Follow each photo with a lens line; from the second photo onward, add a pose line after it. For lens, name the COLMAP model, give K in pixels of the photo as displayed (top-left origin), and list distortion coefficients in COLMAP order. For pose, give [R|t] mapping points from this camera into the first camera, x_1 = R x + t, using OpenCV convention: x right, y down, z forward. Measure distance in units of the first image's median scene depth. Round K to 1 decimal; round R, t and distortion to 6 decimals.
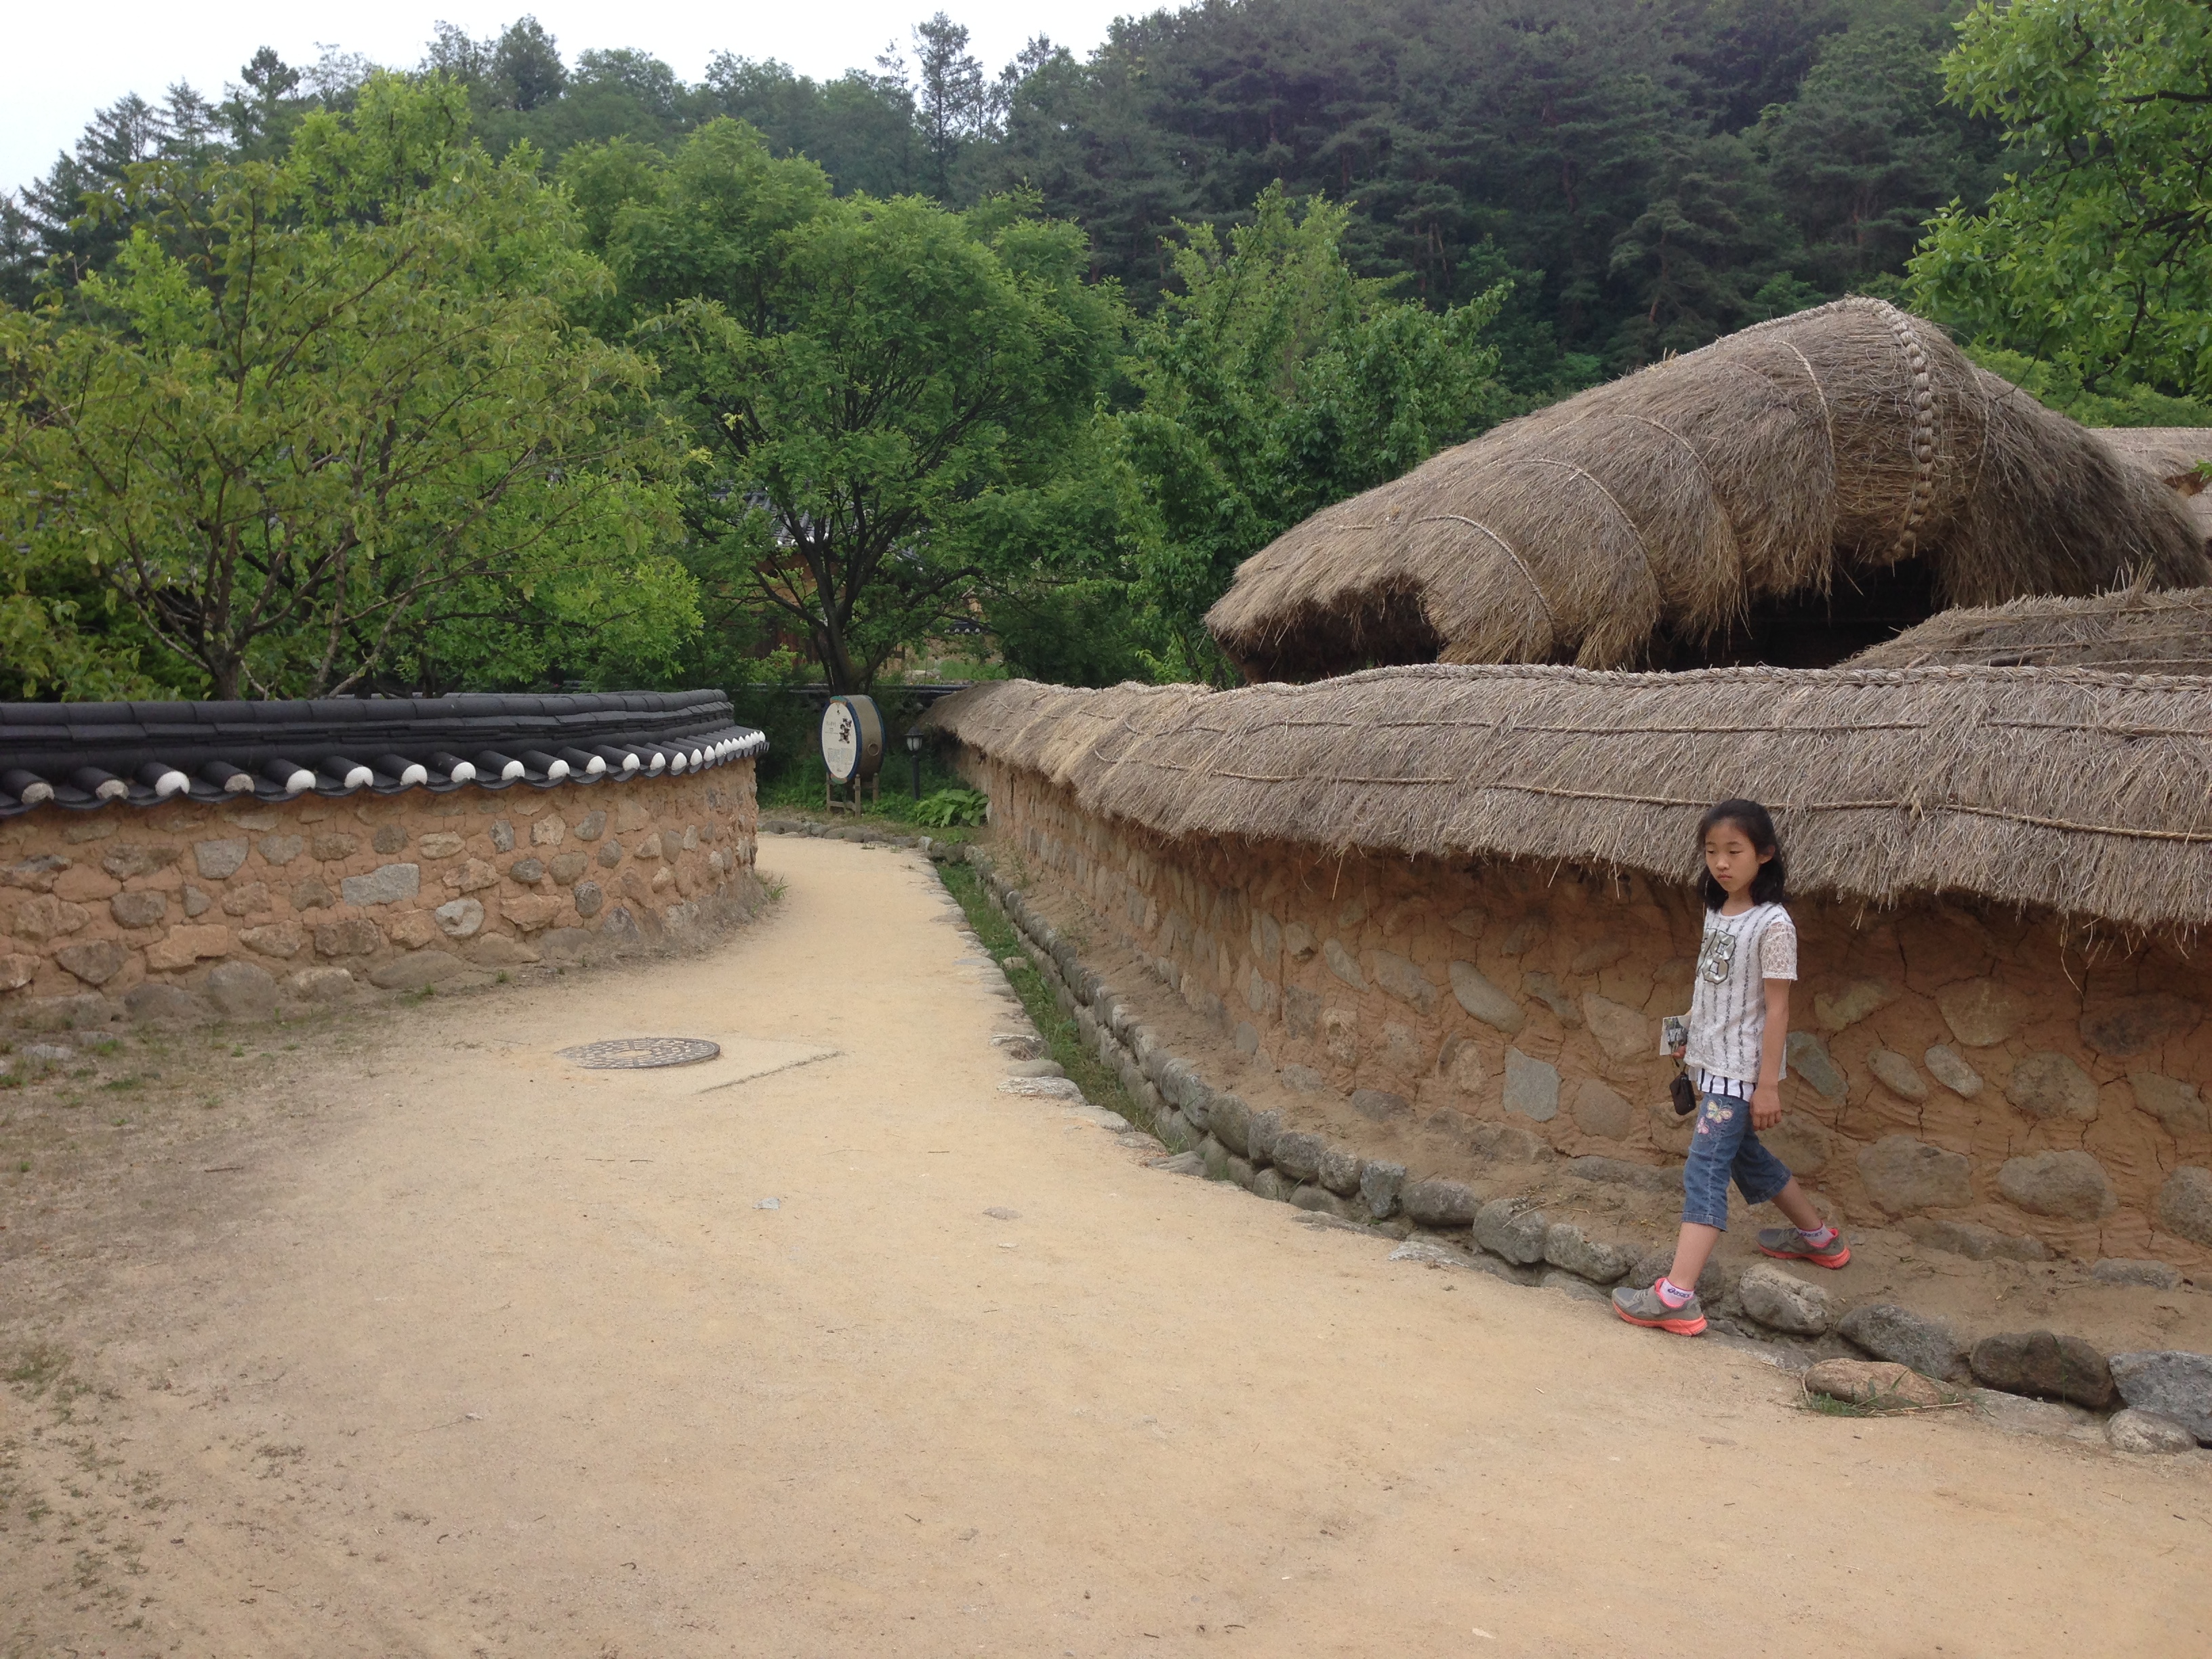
lens RADIAL K [[2084.1, 0, 1111.1], [0, 2084.1, 822.0], [0, 0, 1]] dist [0.145719, -0.267784]
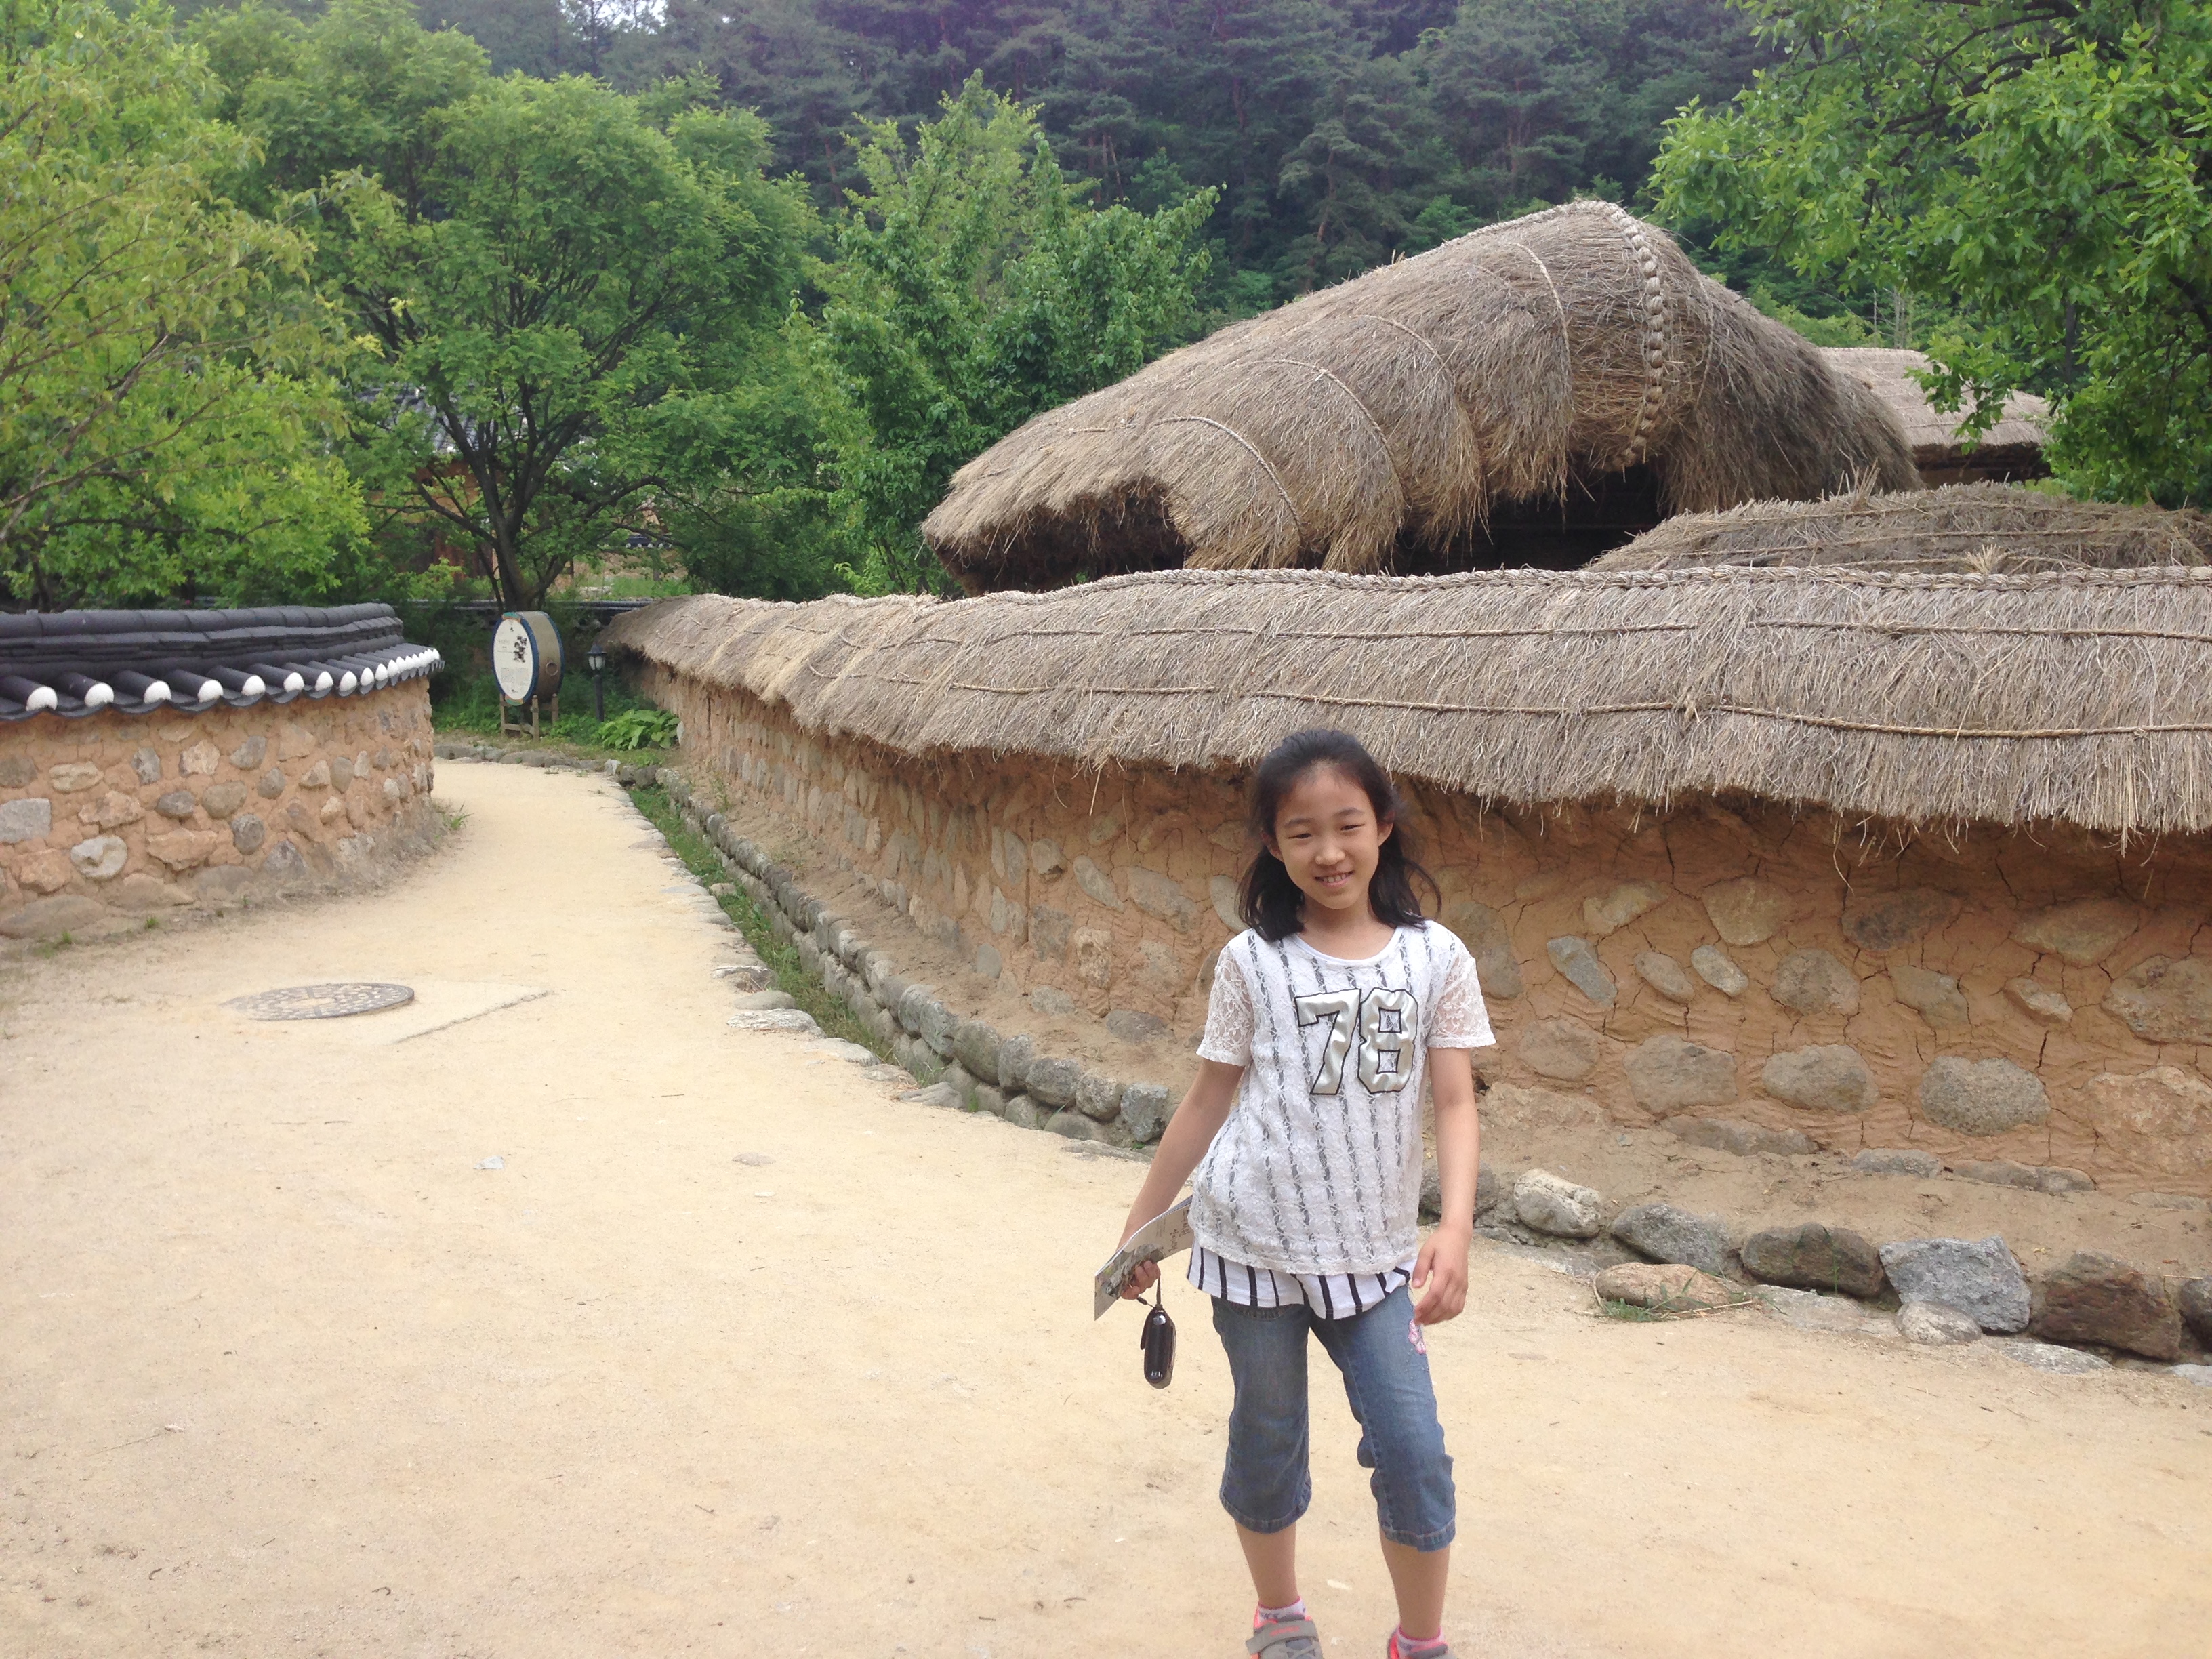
lens RADIAL K [[2083.7, 0, 1139.0], [0, 2083.7, 824.8], [0, 0, 1]] dist [0.149571, -0.264026]
pose [[0.986290, -0.022456, 0.163484, -0.021615], [0.016033, 0.999051, 0.040504, 0.002009], [-0.164238, -0.037328, 0.985714, 0.037579]]
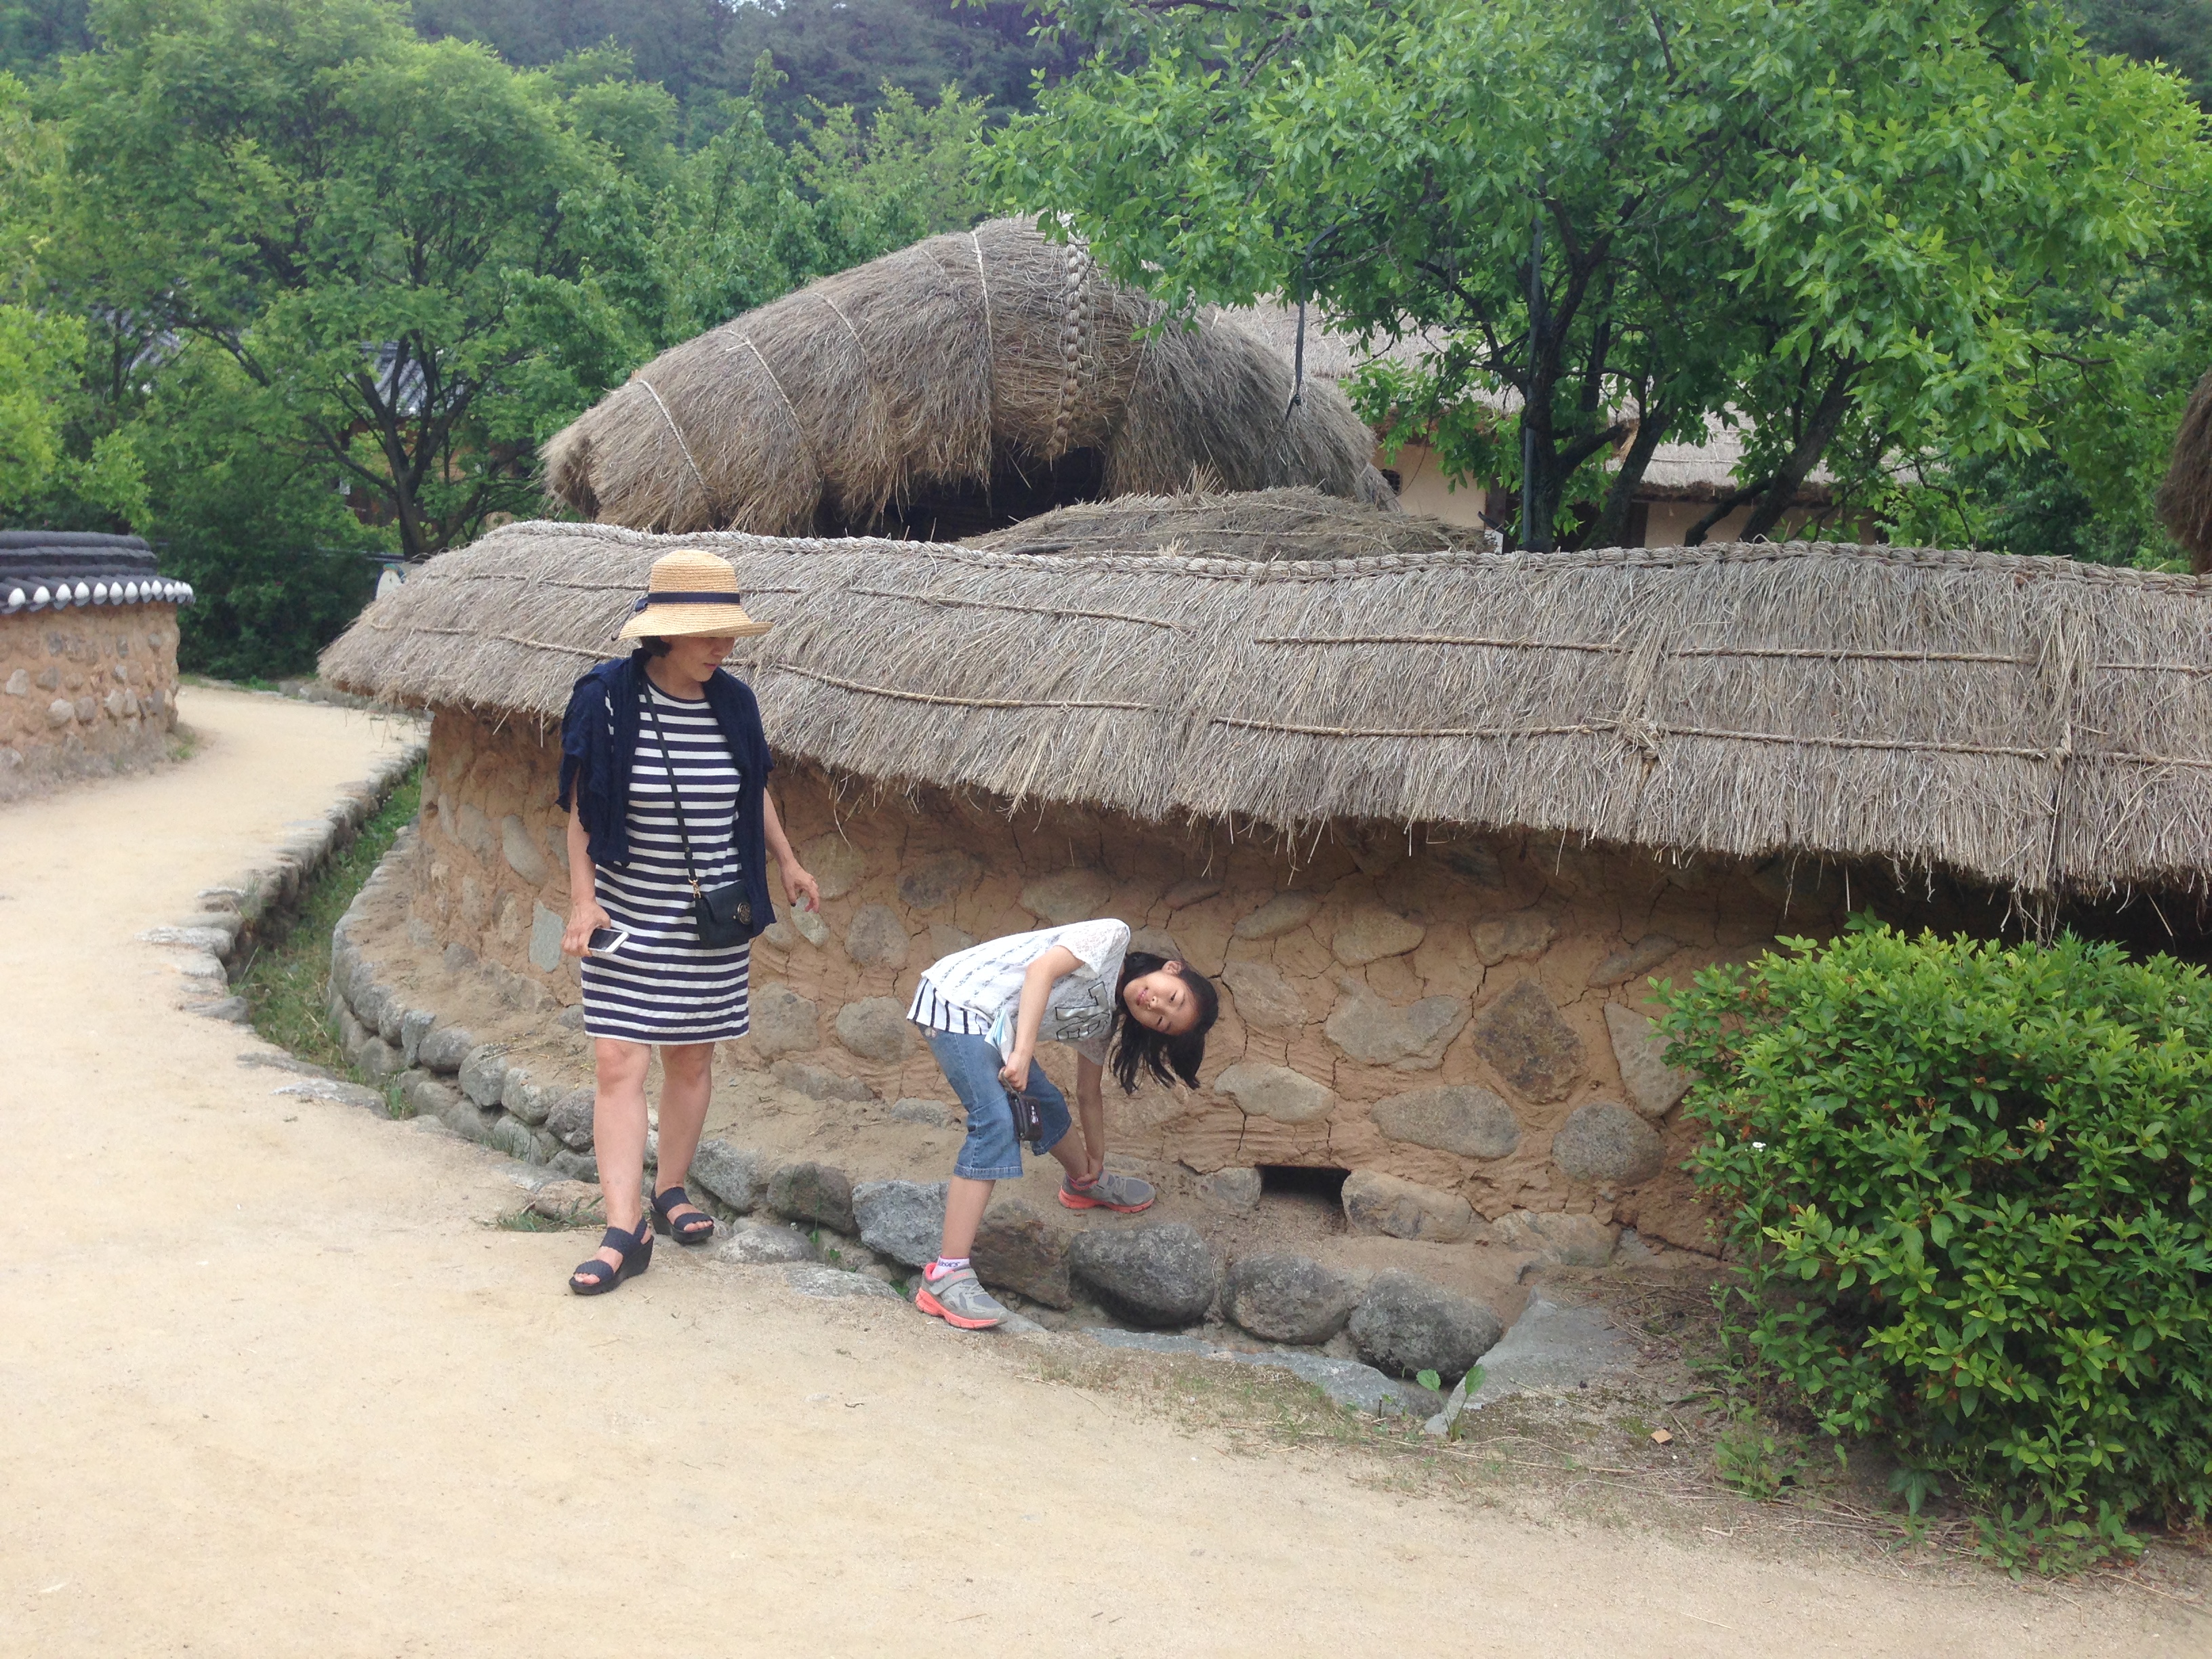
lens RADIAL K [[2104.3, 0, 1116.0], [0, 2104.3, 835.0], [0, 0, 1]] dist [0.145465, -0.240919]
pose [[0.995111, 0.045483, 0.087667, 0.266165], [-0.049373, 0.997866, 0.042724, 0.013106], [-0.085536, -0.046844, 0.995233, -0.030571]]
